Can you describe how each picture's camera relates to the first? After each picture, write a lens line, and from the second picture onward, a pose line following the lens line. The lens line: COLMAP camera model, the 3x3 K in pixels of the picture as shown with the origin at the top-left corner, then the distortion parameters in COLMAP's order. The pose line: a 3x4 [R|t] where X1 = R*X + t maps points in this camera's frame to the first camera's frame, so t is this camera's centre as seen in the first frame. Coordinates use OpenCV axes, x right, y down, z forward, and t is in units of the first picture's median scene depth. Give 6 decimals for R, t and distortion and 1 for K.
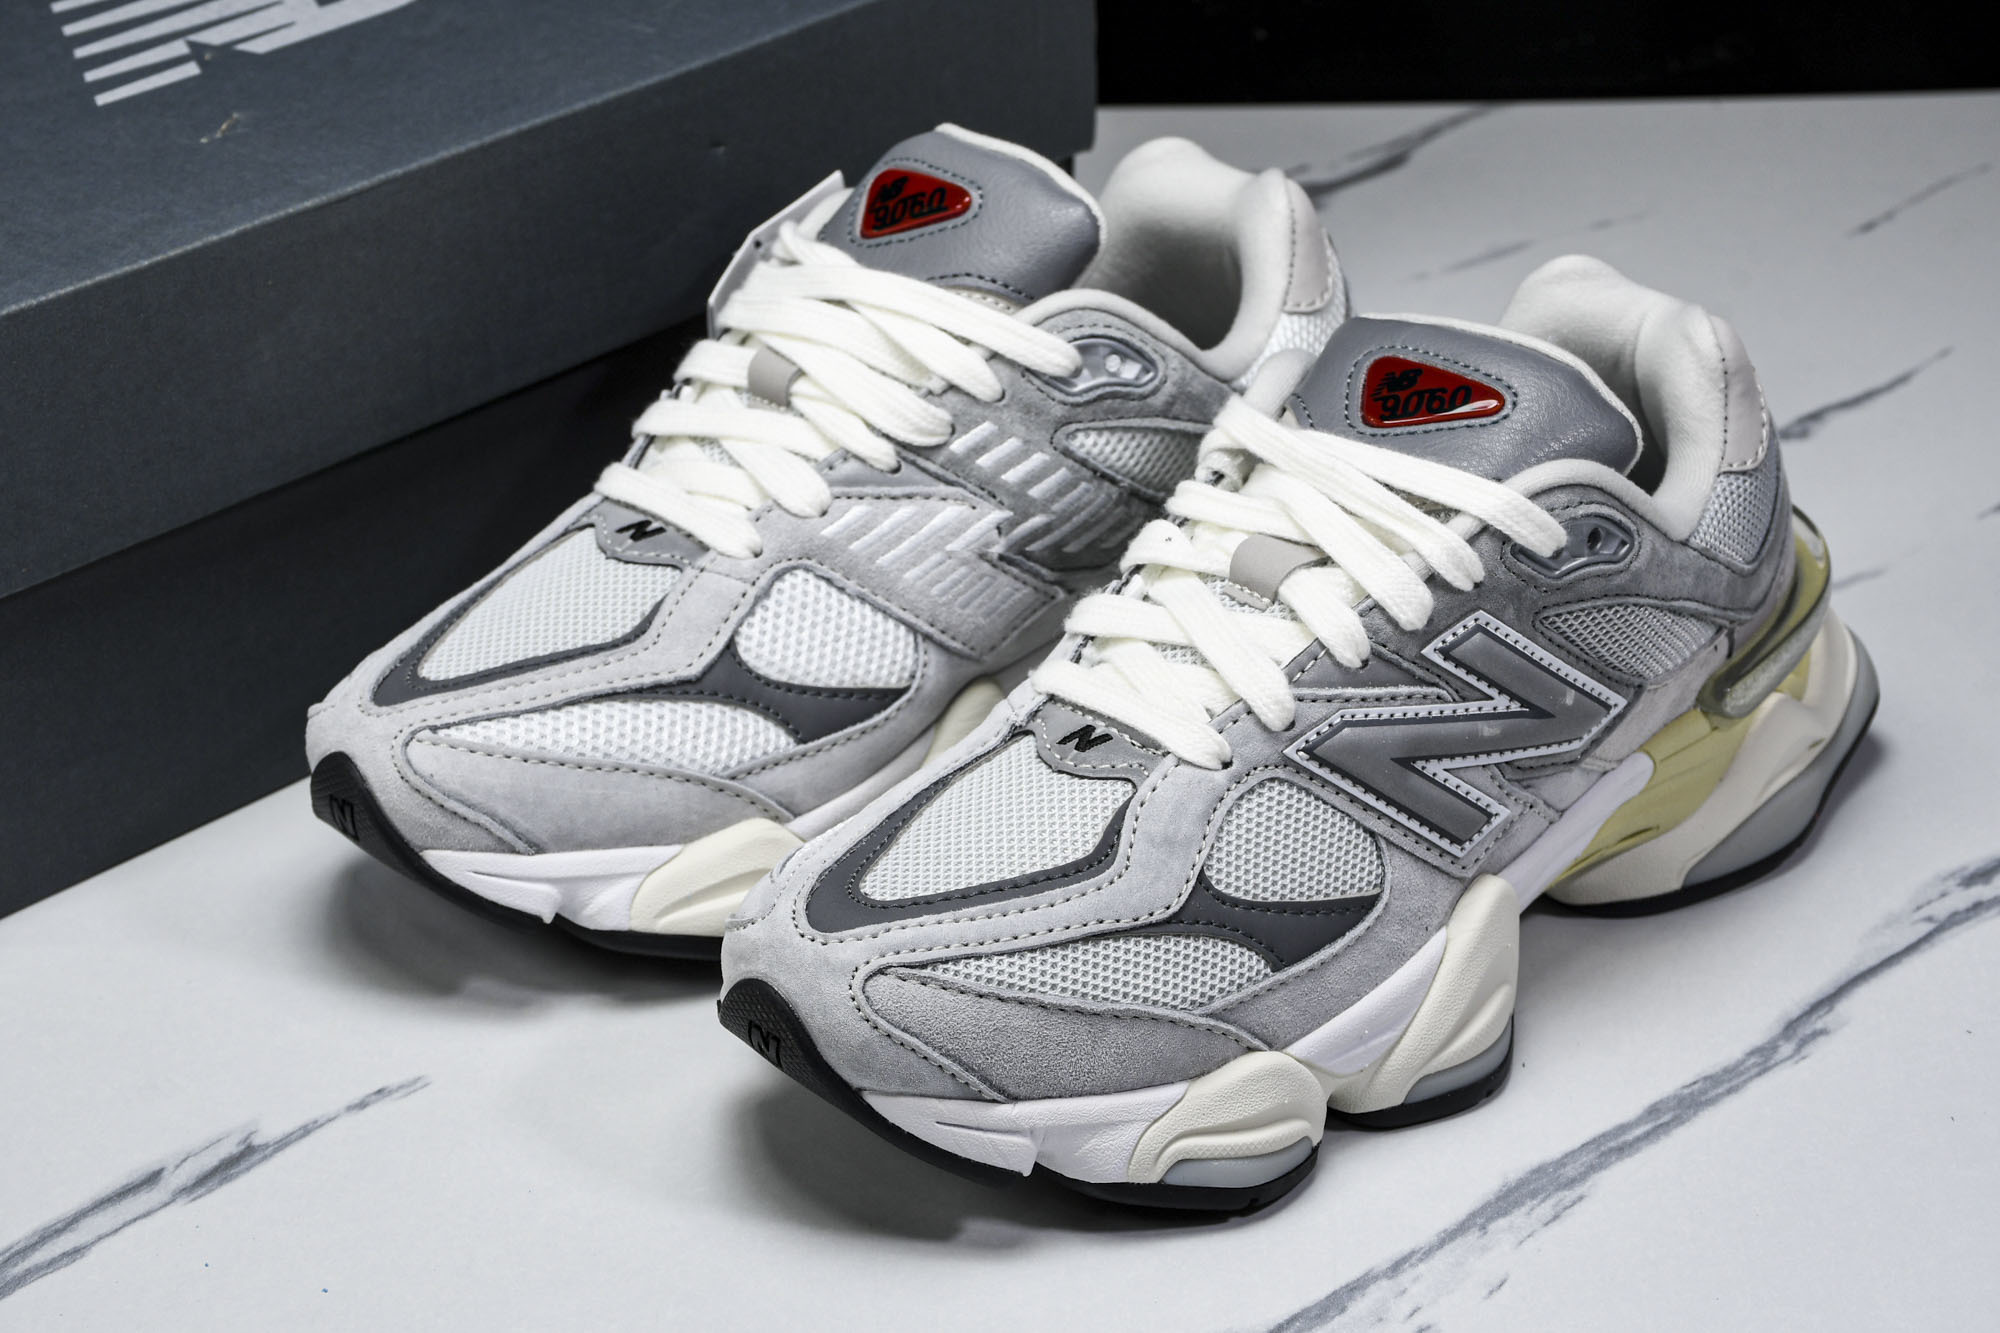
lens RADIAL K [[4502.1, 0, 1000.0], [0, 4502.1, 666.5], [0, 0, 1]] dist [0.081667, 0.181607]
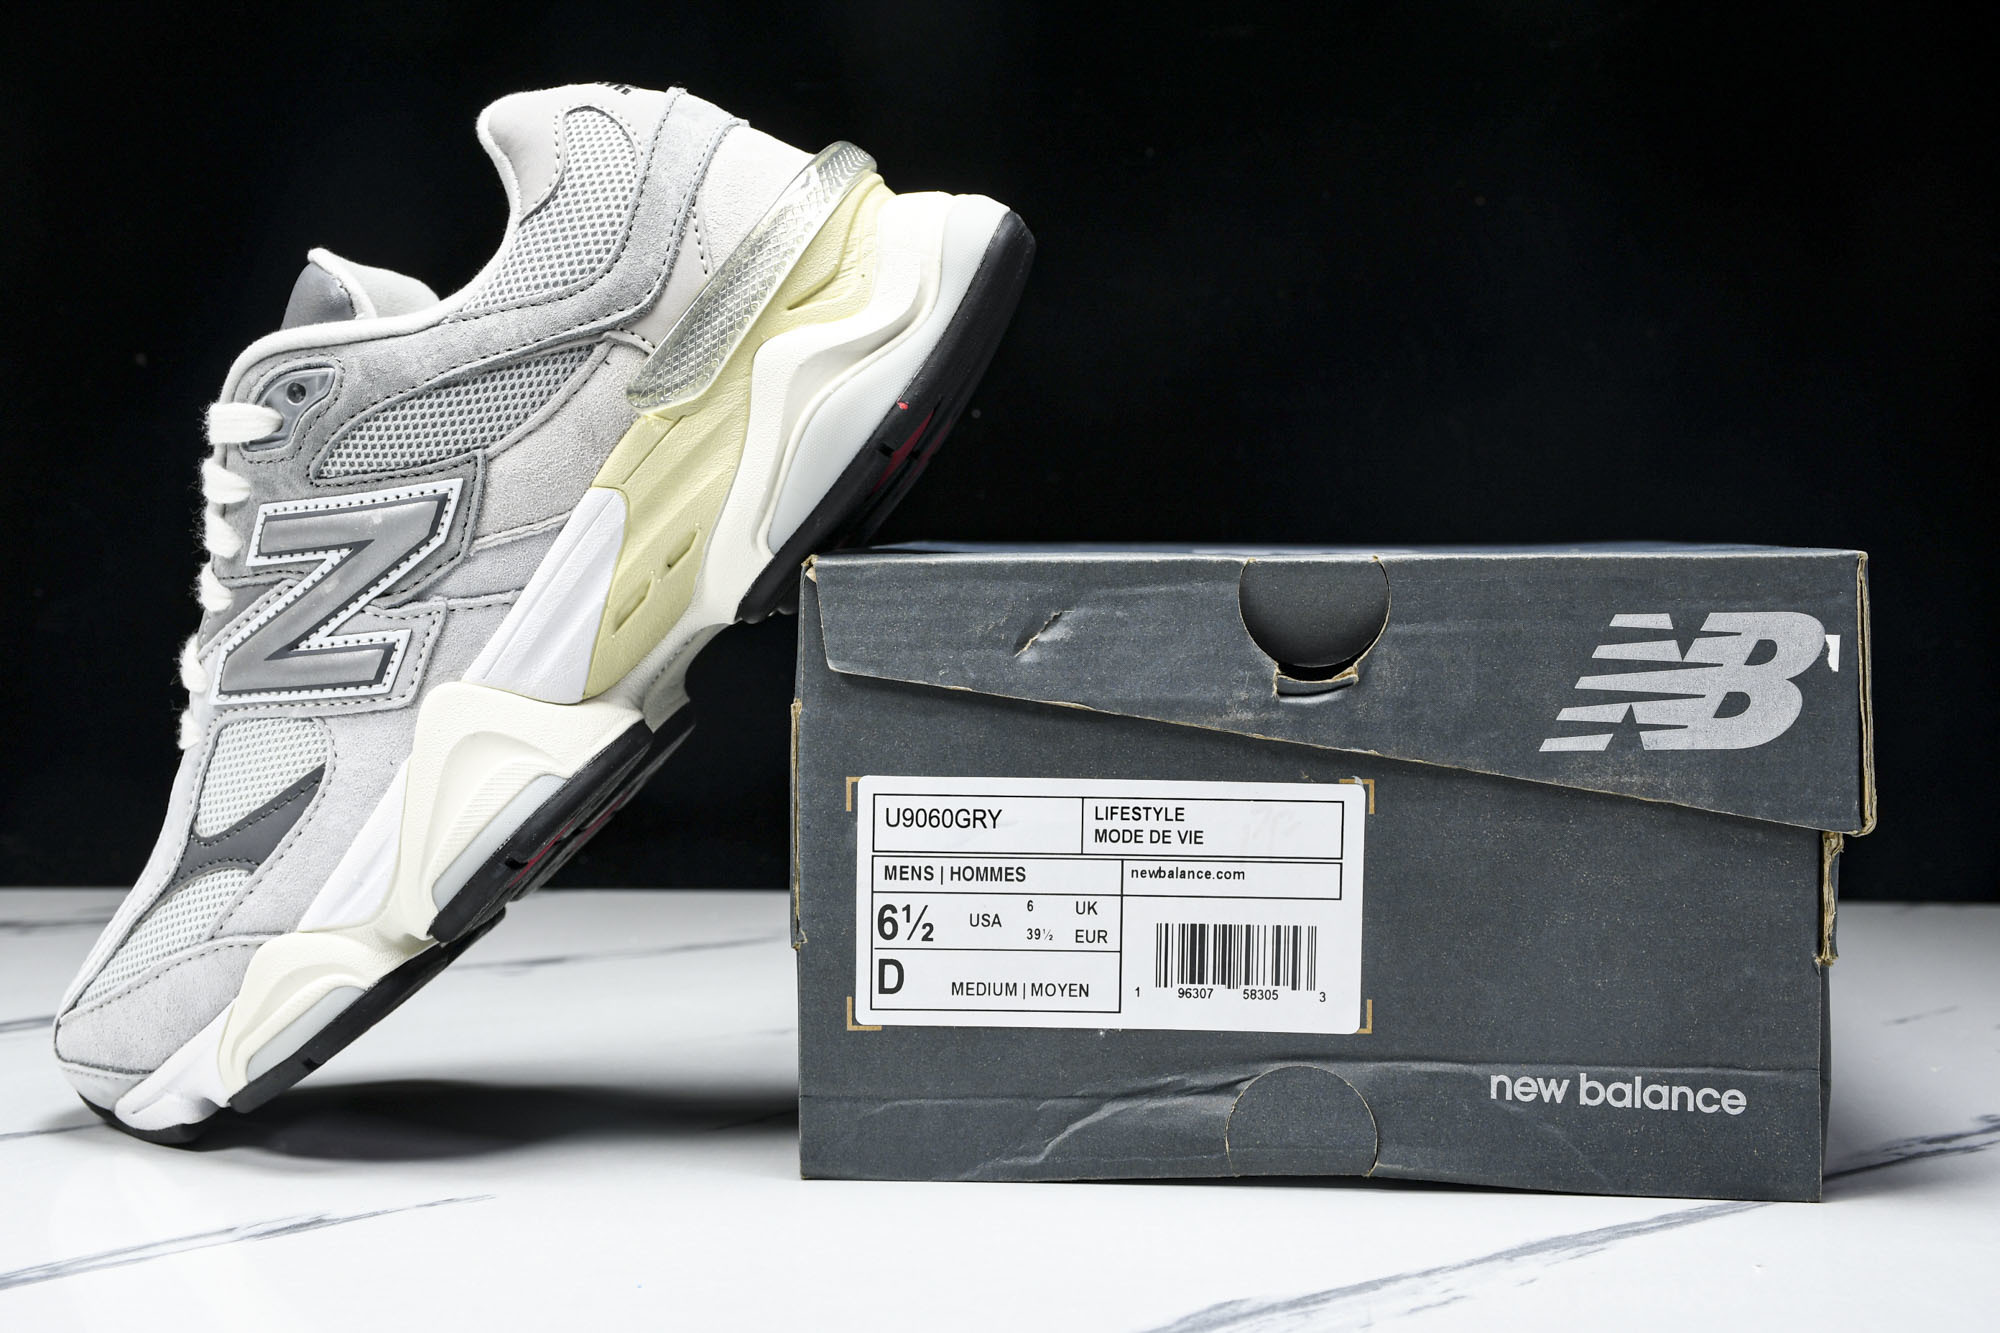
lens RADIAL K [[3246.1, 0, 1000.0], [0, 3246.1, 666.5], [0, 0, 1]] dist [0.062960, 0.262613]
pose [[0.408886, -0.466991, -0.784048, 0.805563], [0.386211, 0.866969, -0.314969, 0.352212], [0.826833, -0.174022, 0.534849, 0.707293]]
